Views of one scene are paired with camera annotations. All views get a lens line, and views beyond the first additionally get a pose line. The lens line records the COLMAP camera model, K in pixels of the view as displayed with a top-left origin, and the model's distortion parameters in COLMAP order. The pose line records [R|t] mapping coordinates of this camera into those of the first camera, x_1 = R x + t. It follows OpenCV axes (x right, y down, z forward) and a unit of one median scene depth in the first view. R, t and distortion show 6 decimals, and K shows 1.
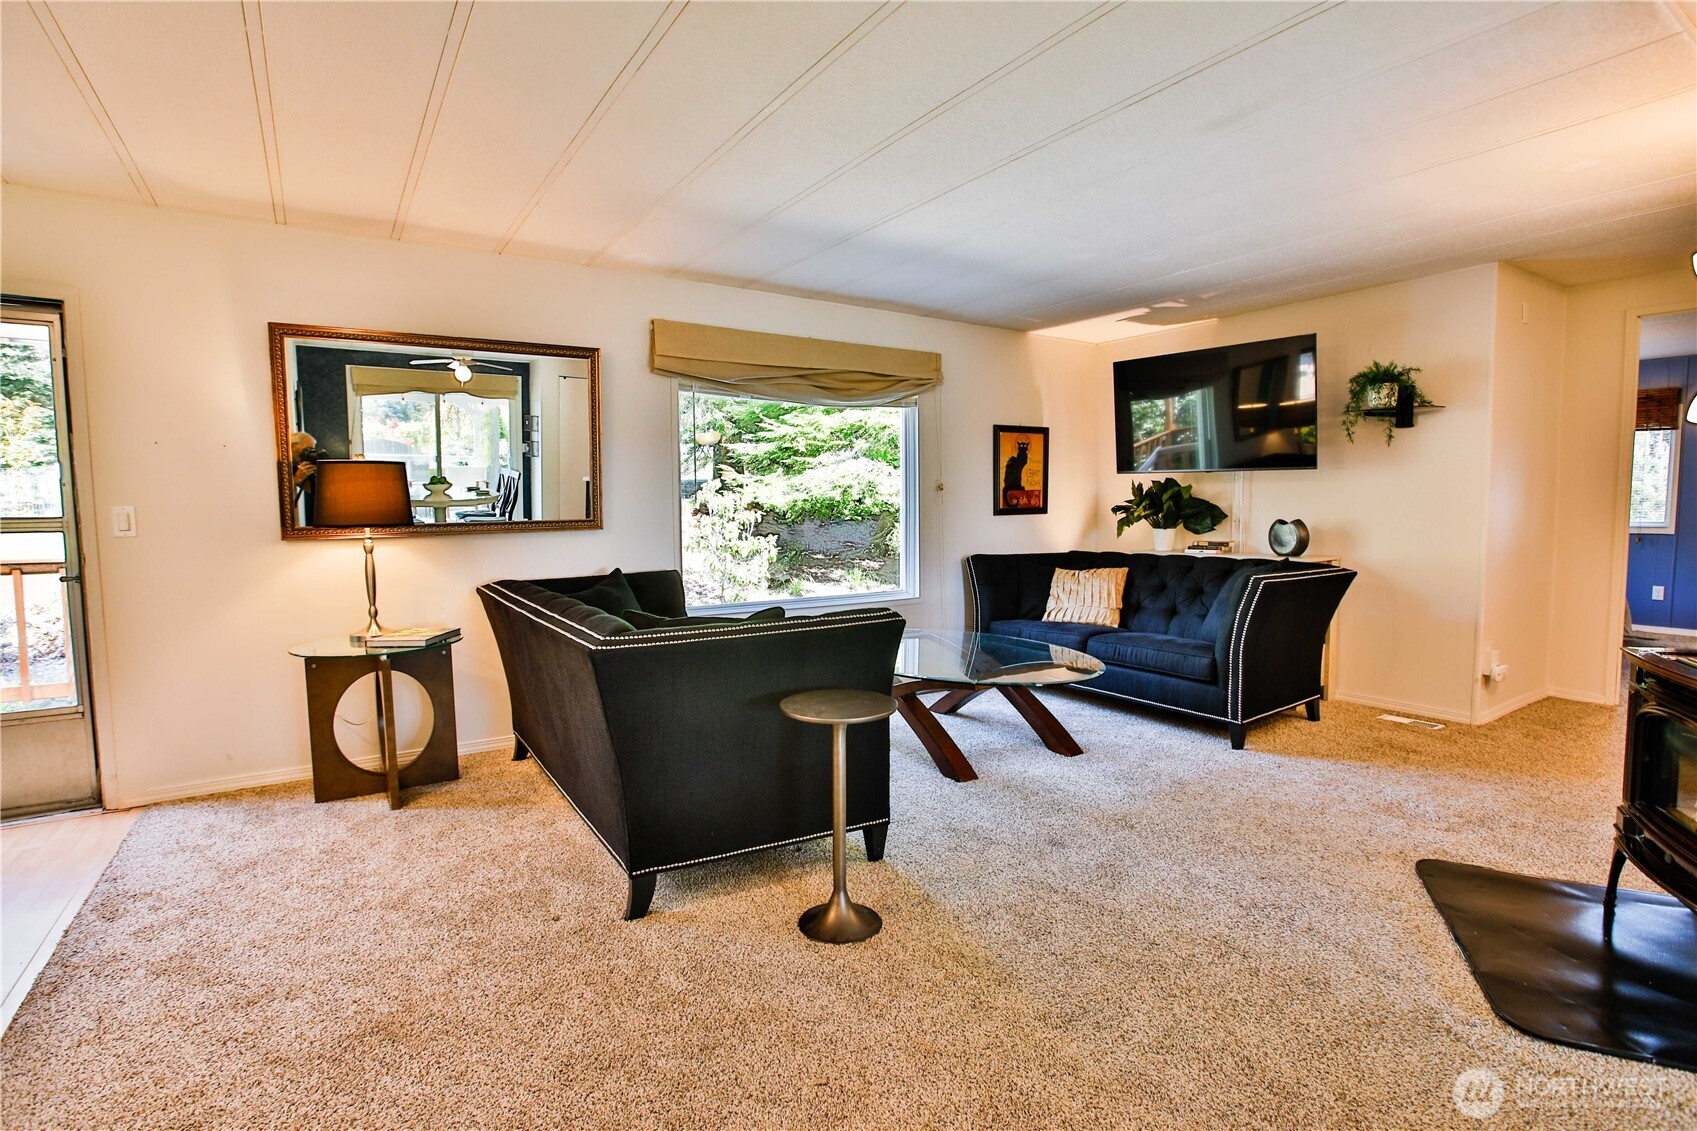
lens RADIAL K [[824.2, 0, 851.0], [0, 824.2, 568.7], [0, 0, 1]] dist [-0.038023, 0.011650]
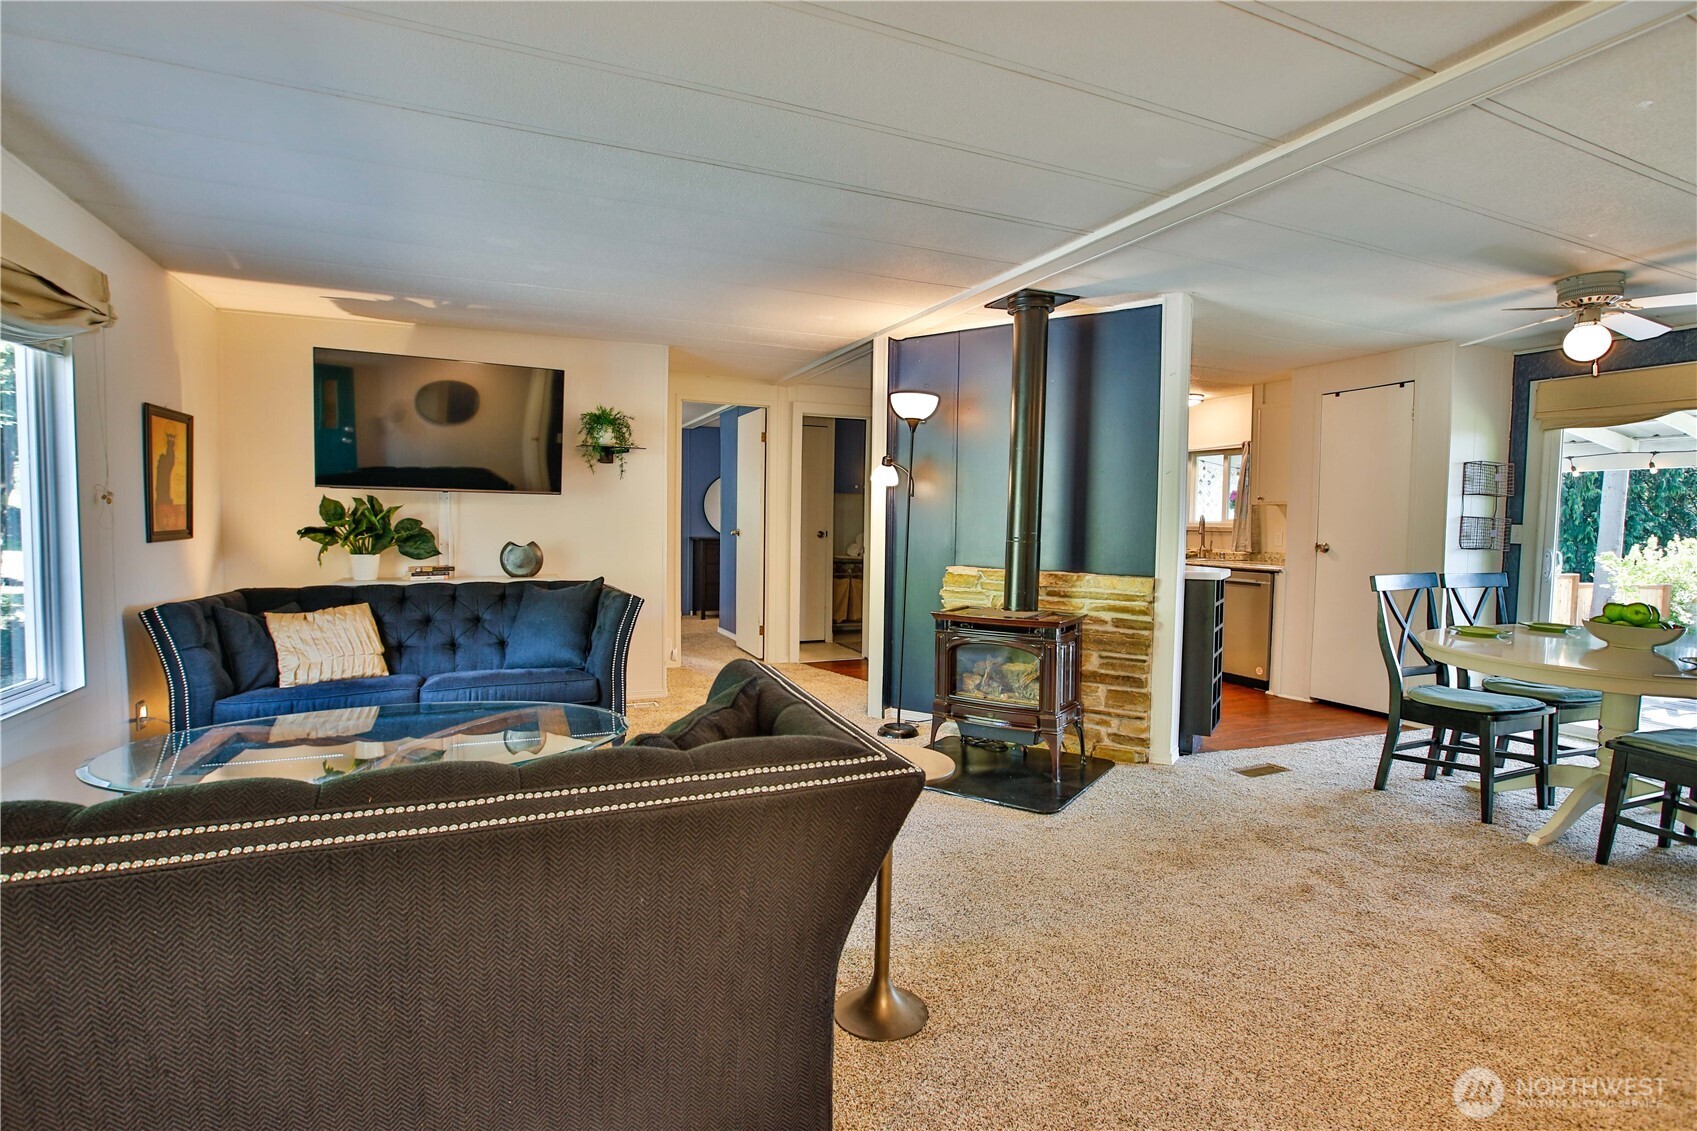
lens RADIAL K [[824.2, 0, 838.8], [0, 824.2, 562.7], [0, 0, 1]] dist [-0.038023, 0.011650]
pose [[0.169490, -0.040442, 0.984702, -0.442679], [0.066516, 0.997349, 0.029513, -0.039076], [-0.983285, 0.060496, 0.171730, 0.446809]]
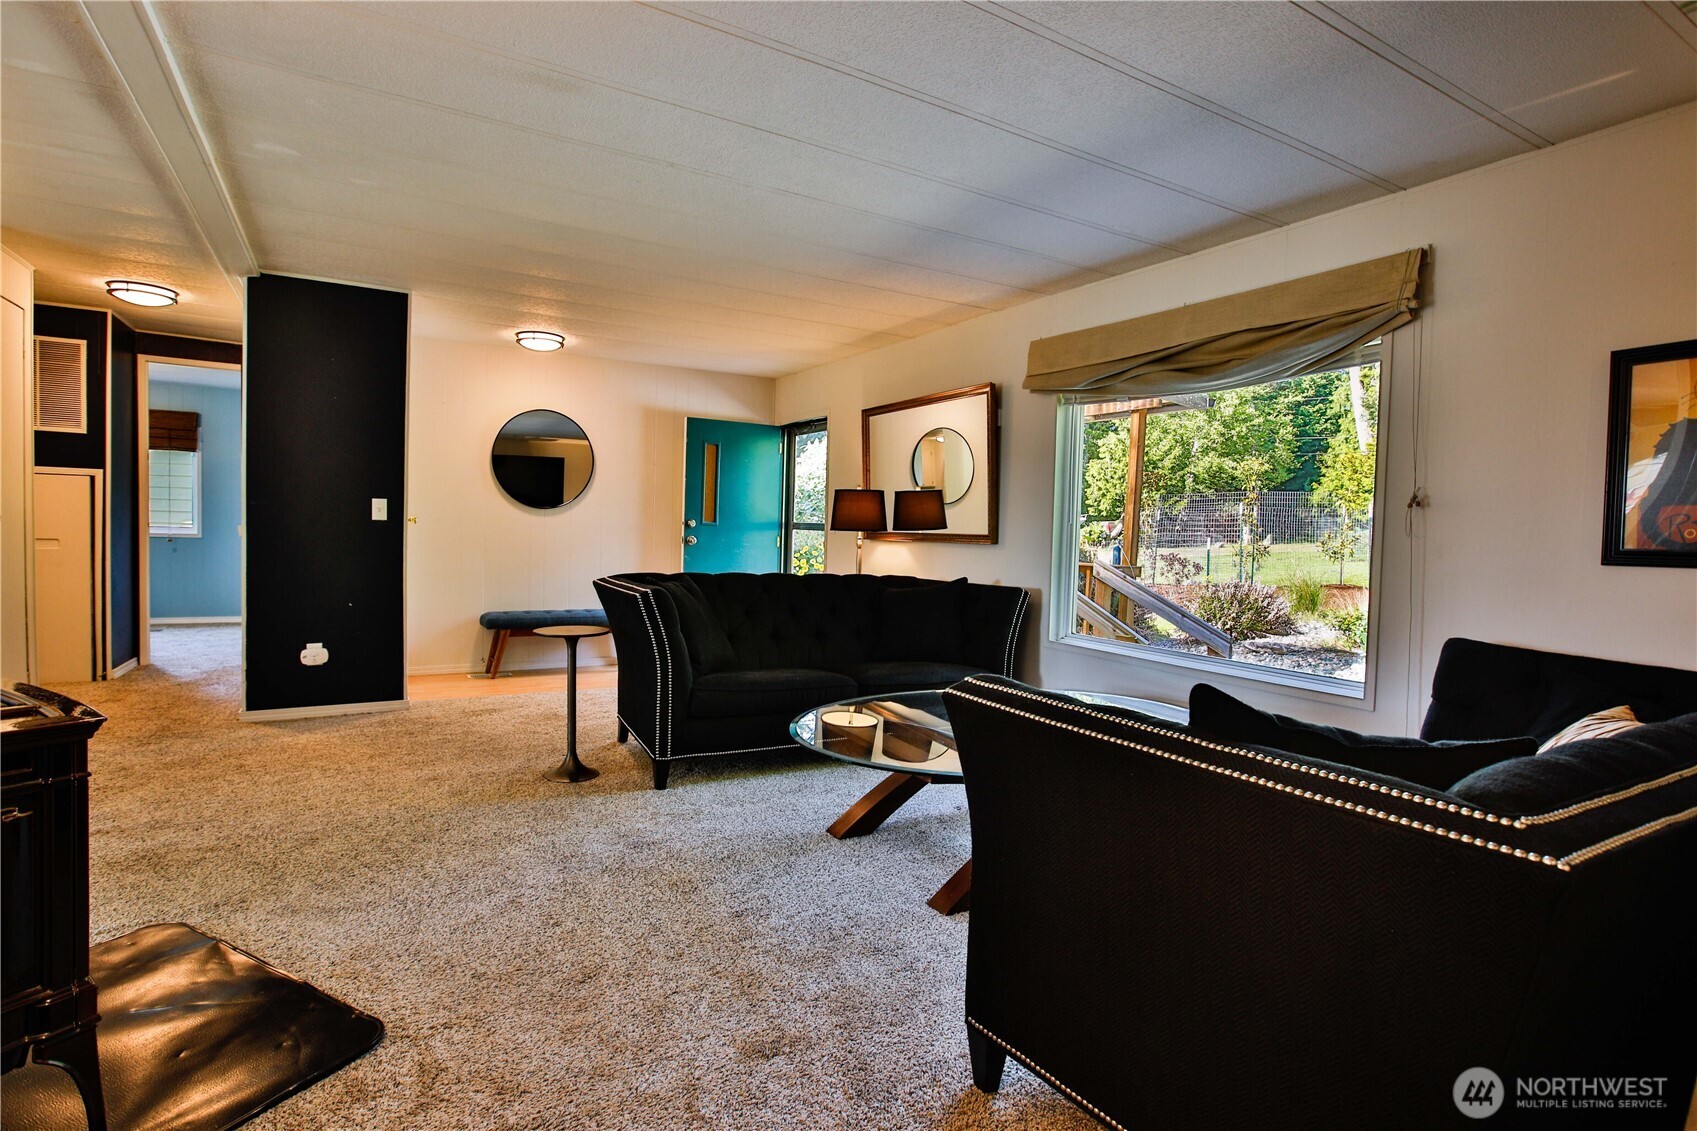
lens RADIAL K [[824.2, 0, 842.6], [0, 824.2, 562.0], [0, 0, 1]] dist [-0.038023, 0.011650]
pose [[-0.049561, 0.044533, -0.997778, 0.749723], [-0.115328, 0.992068, 0.050007, -0.051469], [0.992090, 0.117550, -0.044032, 0.780417]]
